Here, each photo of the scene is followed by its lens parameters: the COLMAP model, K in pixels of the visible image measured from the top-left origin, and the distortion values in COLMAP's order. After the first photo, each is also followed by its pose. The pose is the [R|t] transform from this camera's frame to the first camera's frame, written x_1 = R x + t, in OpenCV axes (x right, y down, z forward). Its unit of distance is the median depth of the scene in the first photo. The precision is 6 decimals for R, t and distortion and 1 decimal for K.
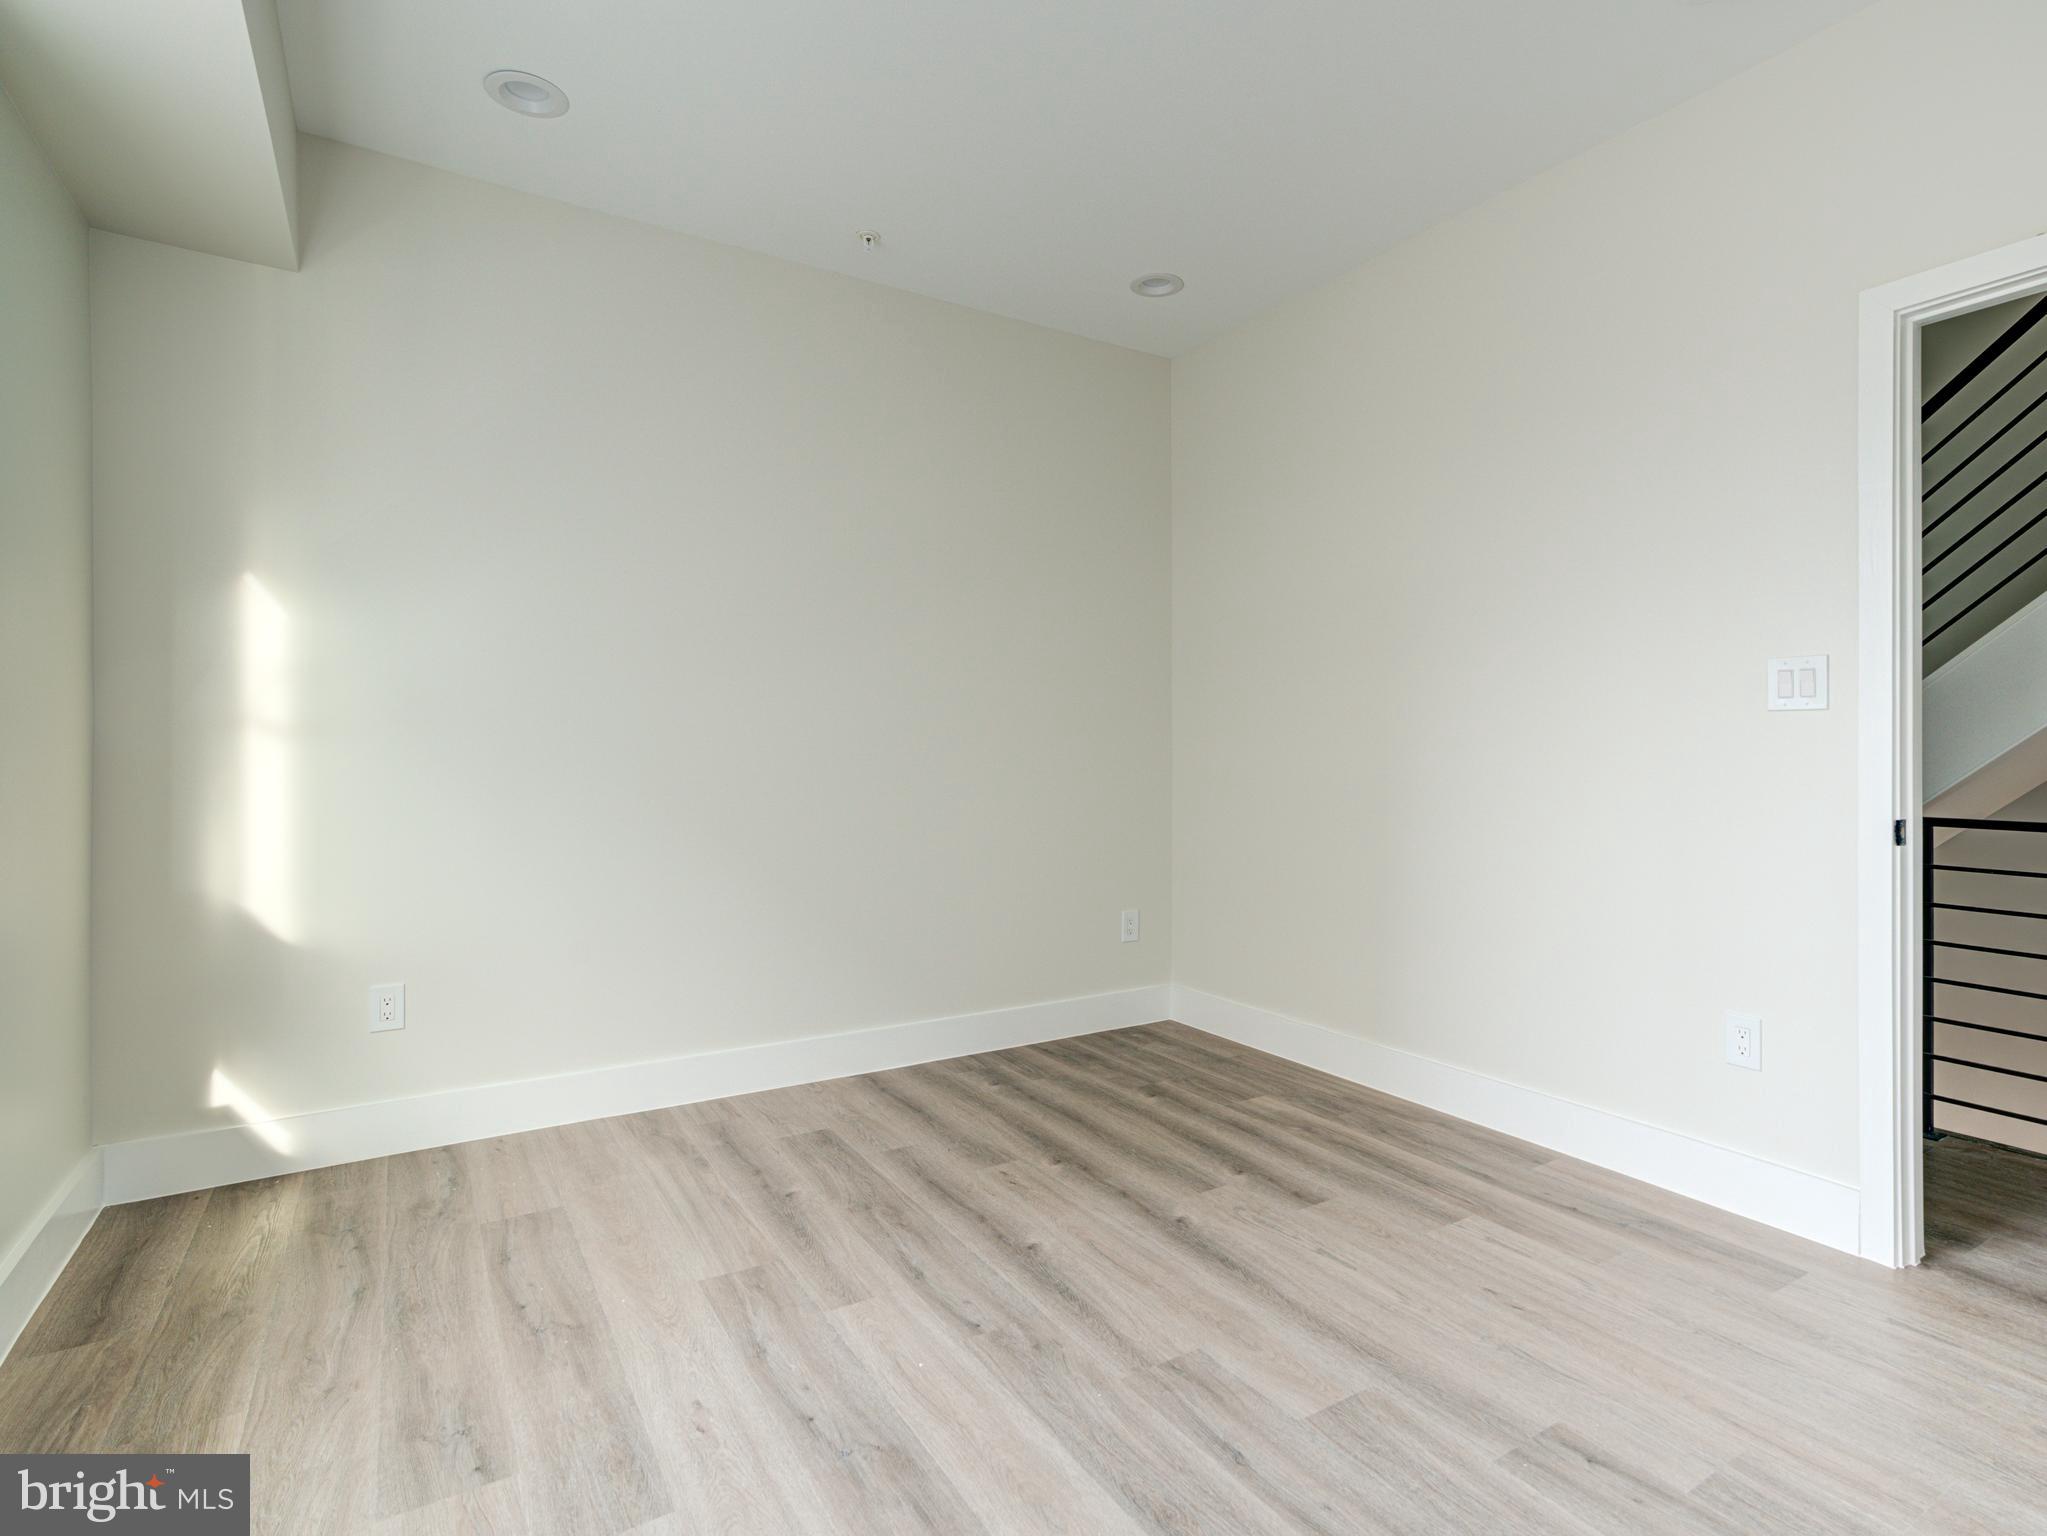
lens RADIAL K [[1043.8, 0, 1090.6], [0, 1043.8, 751.9], [0, 0, 1]] dist [0.014455, 0.003499]
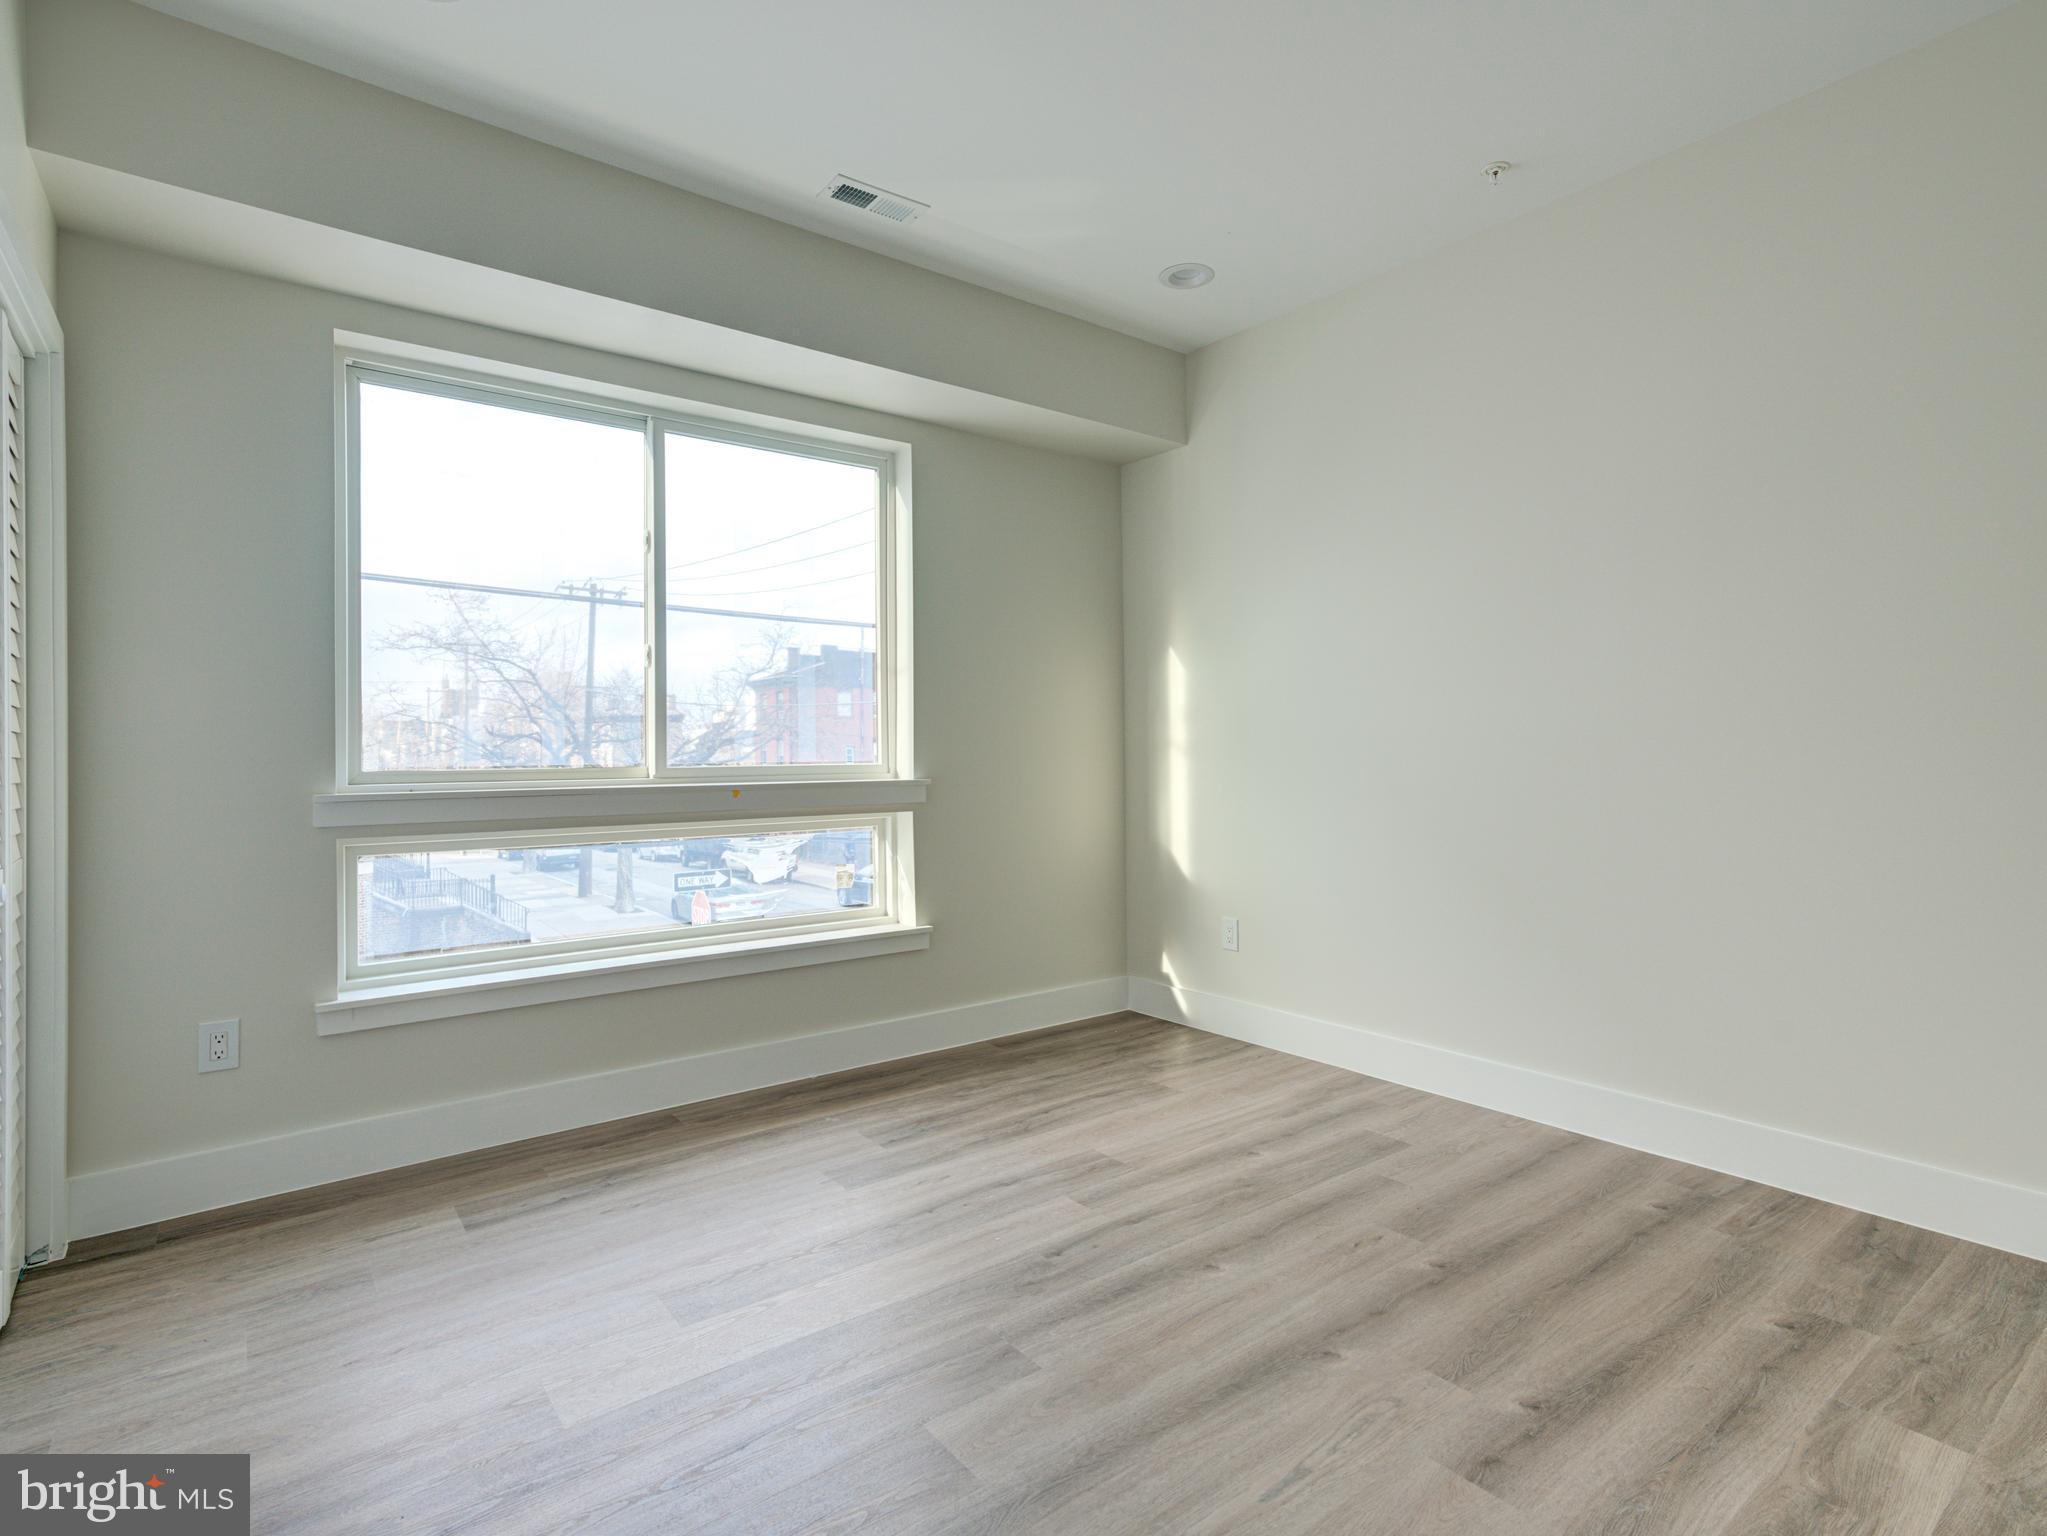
lens RADIAL K [[1043.8, 0, 1067.2], [0, 1043.8, 749.6], [0, 0, 1]] dist [0.014455, 0.003499]
pose [[0.087649, -0.013721, -0.996057, 0.768477], [0.017557, 0.999771, -0.012227, -0.001757], [0.995997, -0.016416, 0.087869, 0.660797]]
